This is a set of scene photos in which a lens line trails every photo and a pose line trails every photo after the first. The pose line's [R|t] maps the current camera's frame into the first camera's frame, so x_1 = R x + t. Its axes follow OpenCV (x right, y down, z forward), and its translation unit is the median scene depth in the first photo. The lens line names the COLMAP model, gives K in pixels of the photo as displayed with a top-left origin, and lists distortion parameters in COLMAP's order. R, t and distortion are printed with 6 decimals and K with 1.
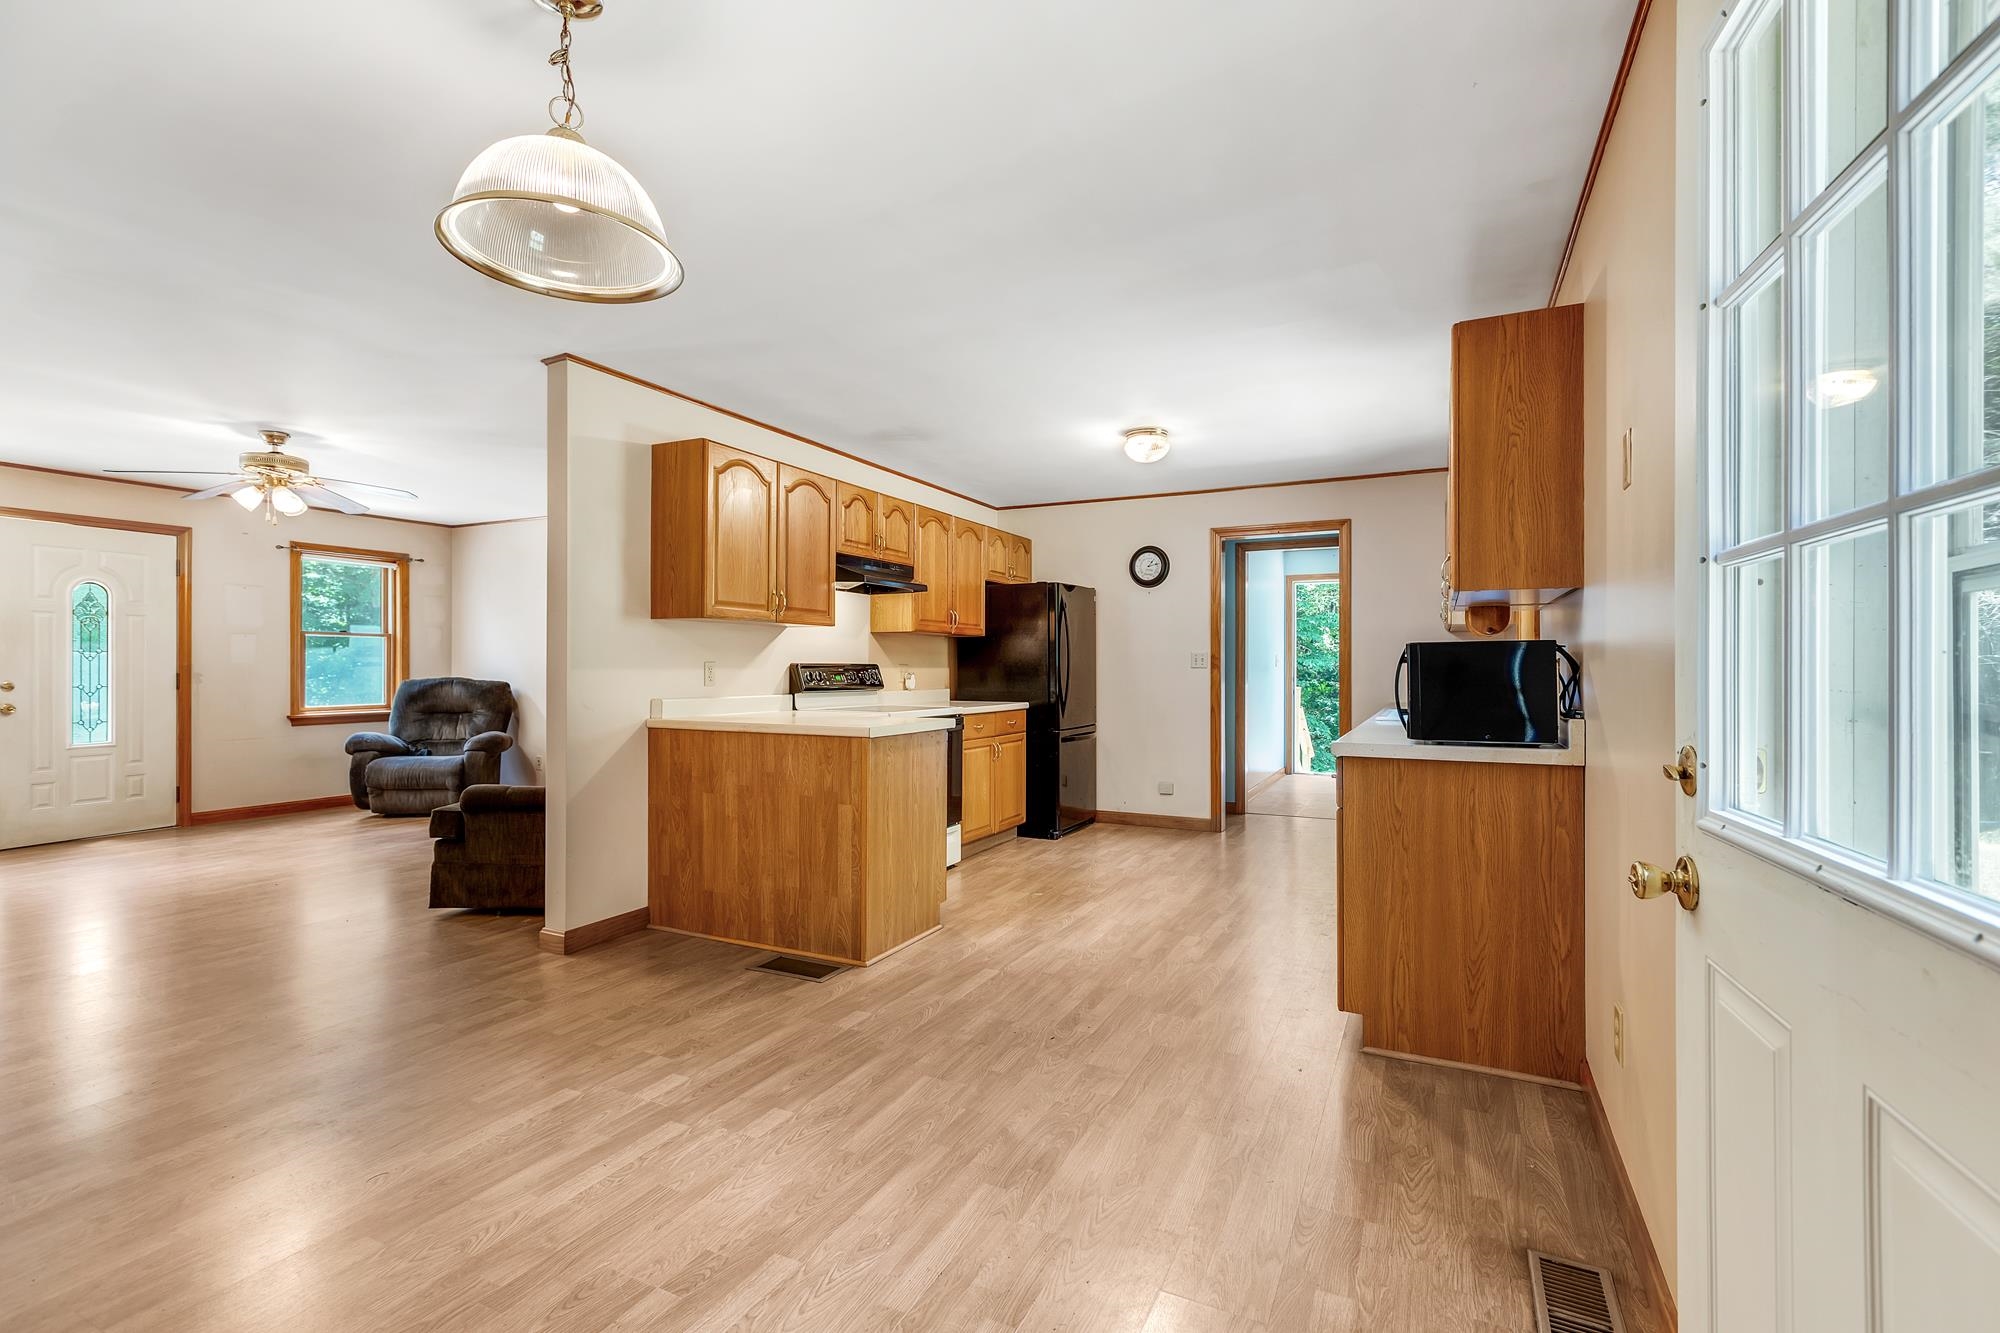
lens RADIAL K [[896.6, 0, 1010.8], [0, 896.6, 663.0], [0, 0, 1]] dist [0.001209, -0.000713]
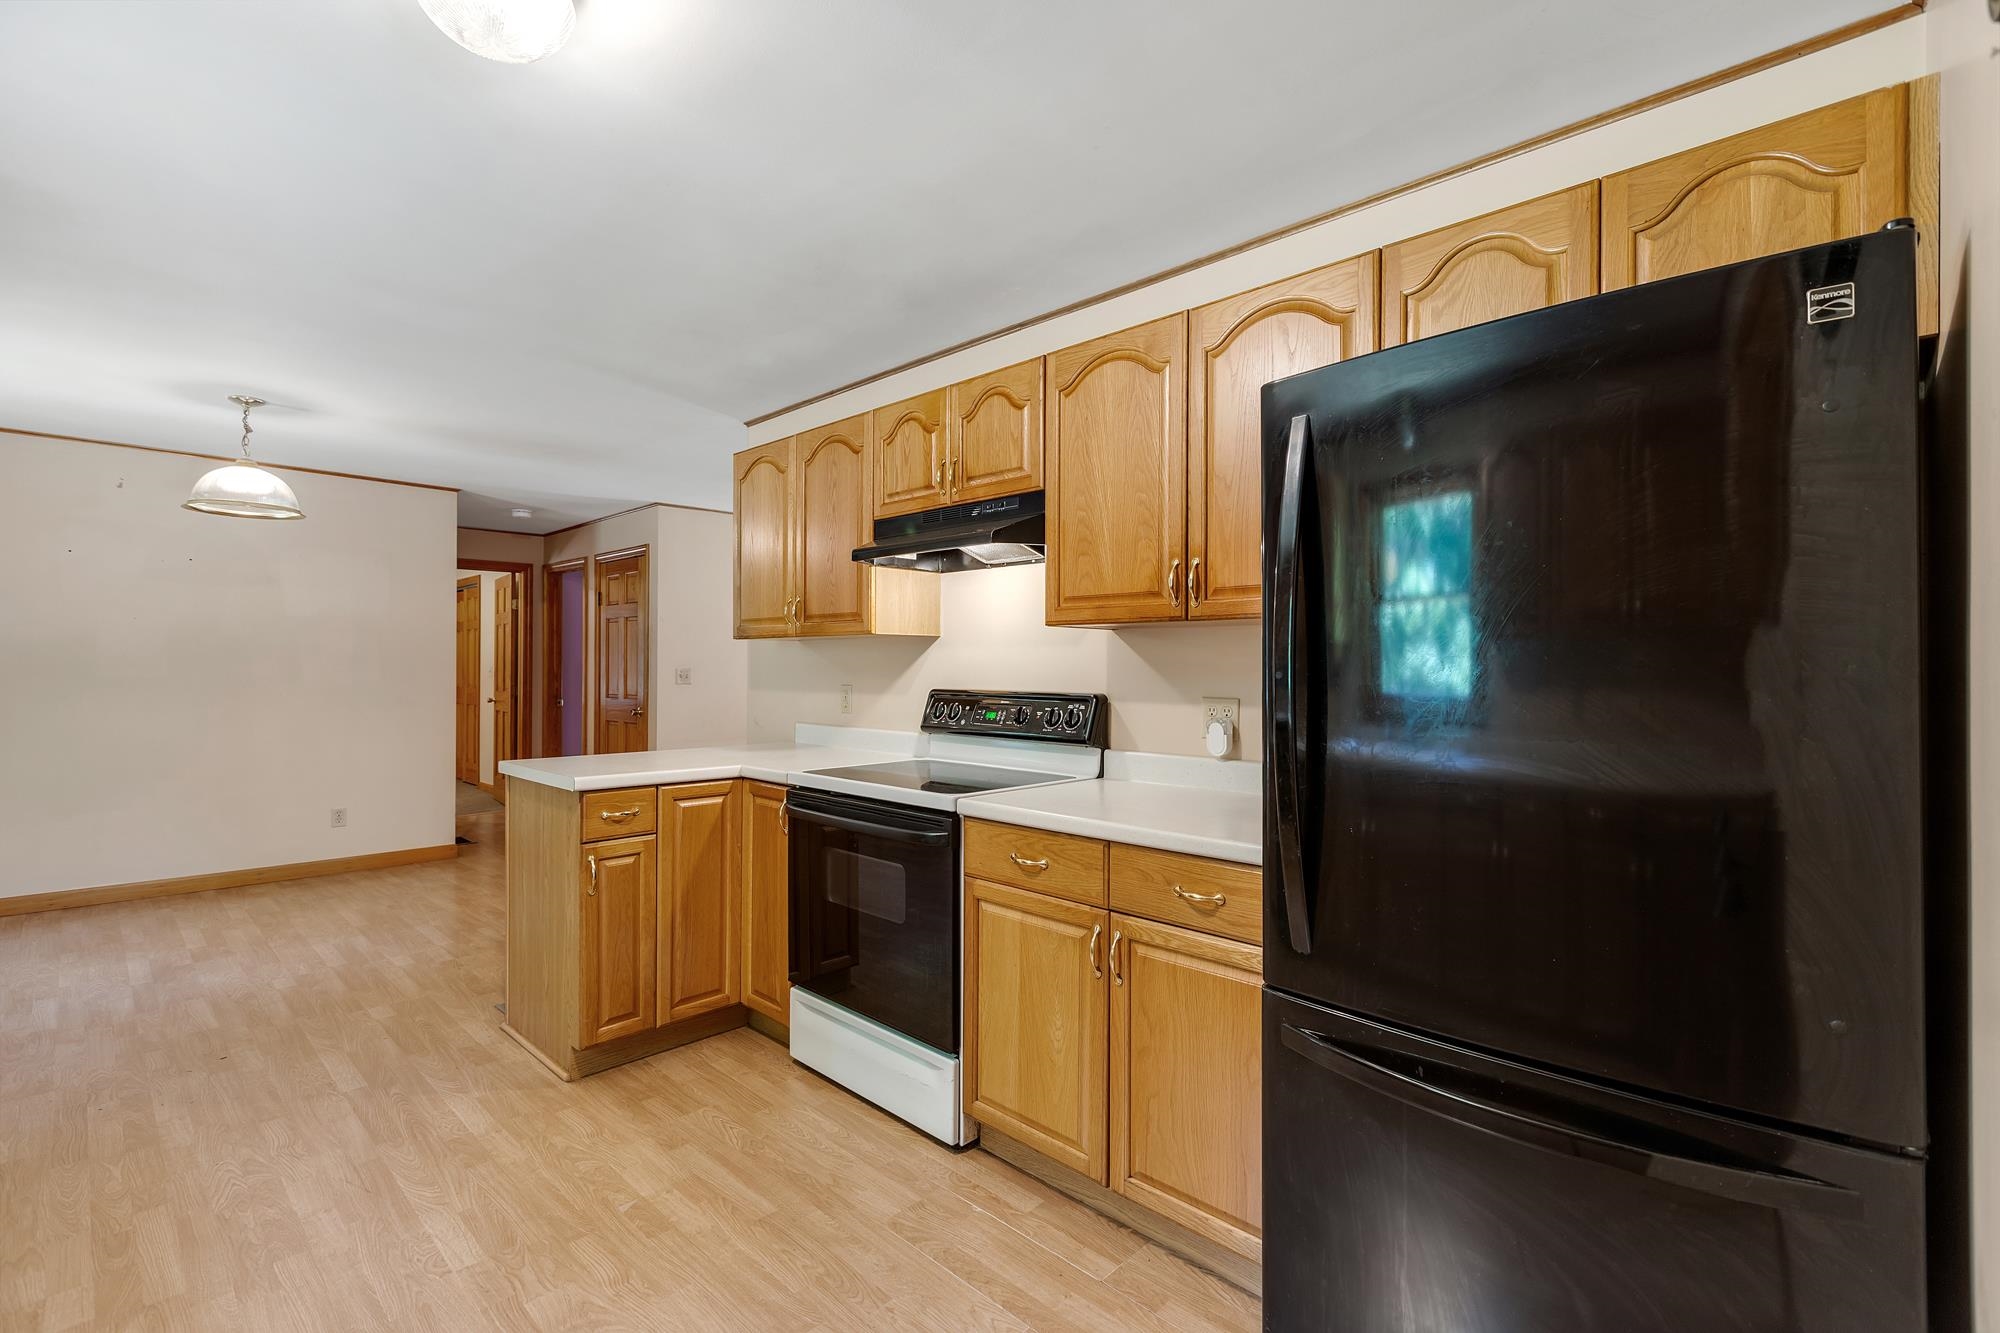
lens RADIAL K [[896.6, 0, 1006.4], [0, 896.6, 662.5], [0, 0, 1]] dist [0.001209, -0.000713]
pose [[-0.311688, -0.009111, -0.950141, 0.345080], [-0.001202, 0.999957, -0.009194, -0.012063], [0.950184, -0.001723, -0.311685, 1.127322]]
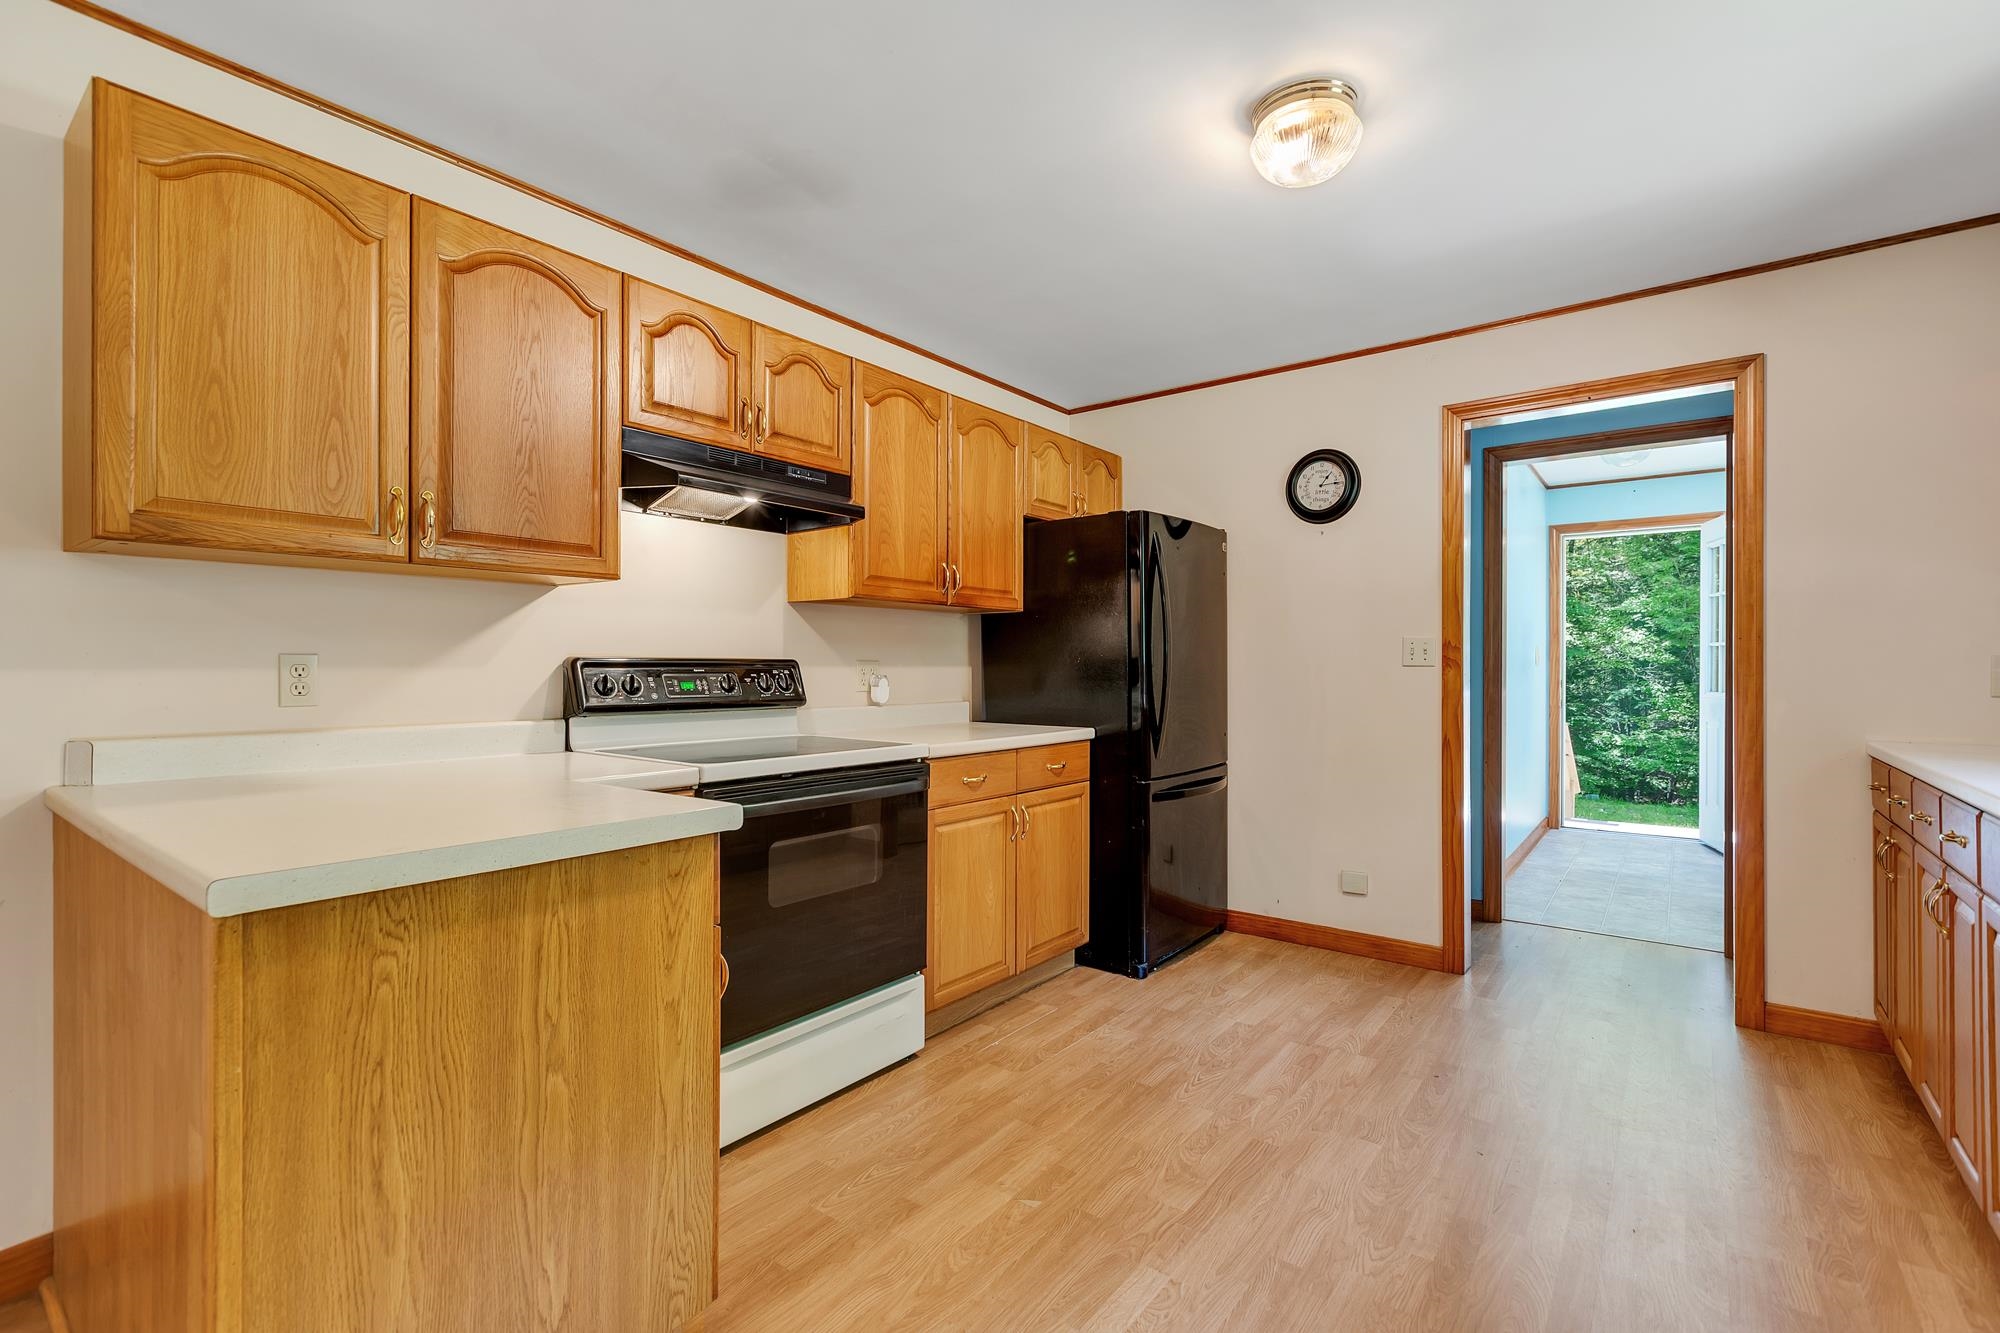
lens RADIAL K [[896.6, 0, 1005.2], [0, 896.6, 663.0], [0, 0, 1]] dist [0.001209, -0.000713]
pose [[0.979431, -0.000932, -0.201780, 0.088537], [0.001356, 0.999997, 0.001962, 0.002423], [0.201777, -0.002195, 0.979429, 0.497311]]
